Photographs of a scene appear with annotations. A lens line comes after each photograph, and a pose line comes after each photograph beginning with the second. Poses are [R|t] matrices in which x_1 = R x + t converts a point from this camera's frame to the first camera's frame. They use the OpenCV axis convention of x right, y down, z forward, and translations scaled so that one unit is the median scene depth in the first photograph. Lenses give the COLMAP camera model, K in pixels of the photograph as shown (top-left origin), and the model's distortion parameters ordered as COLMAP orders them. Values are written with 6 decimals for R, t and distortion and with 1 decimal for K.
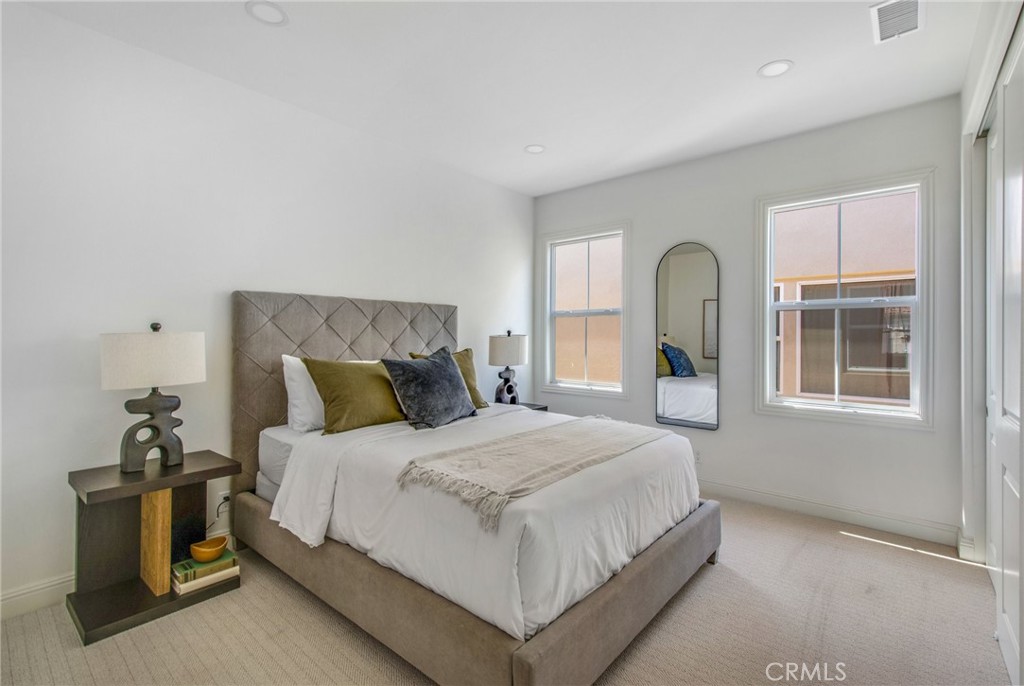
lens RADIAL K [[452.3, 0, 517.1], [0, 452.3, 337.0], [0, 0, 1]] dist [0.012293, -0.000214]
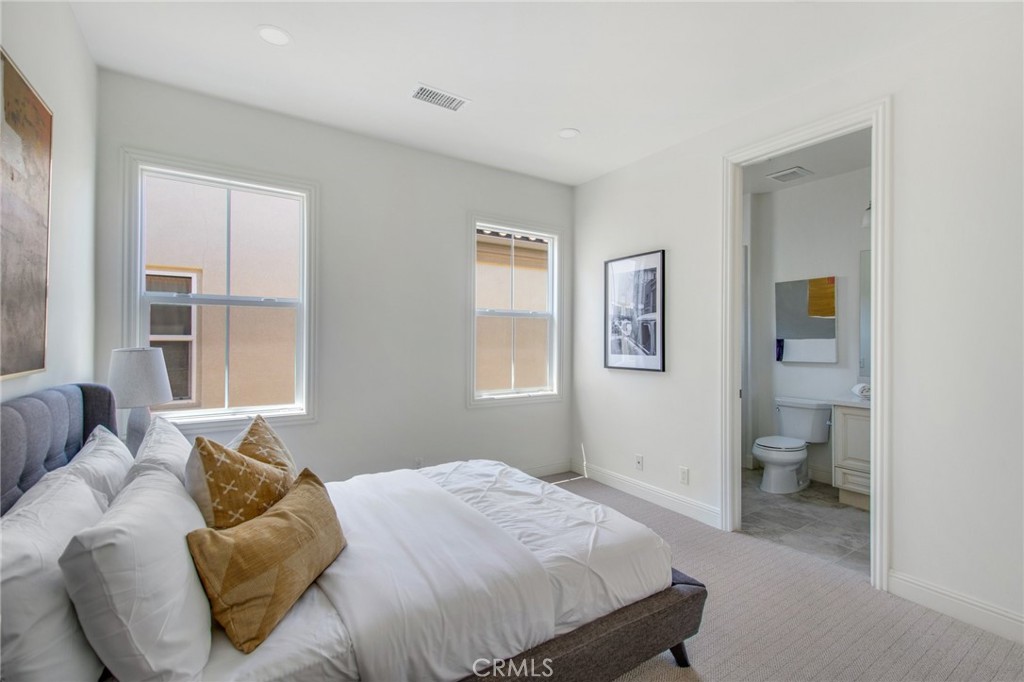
lens RADIAL K [[452.3, 0, 517.1], [0, 452.3, 335.0], [0, 0, 1]] dist [0.012293, -0.000214]
pose [[0.277232, 0.002263, 0.960800, -0.352592], [-0.008681, 0.999962, 0.000149, -0.007813], [-0.960764, -0.008382, 0.277241, 0.428037]]
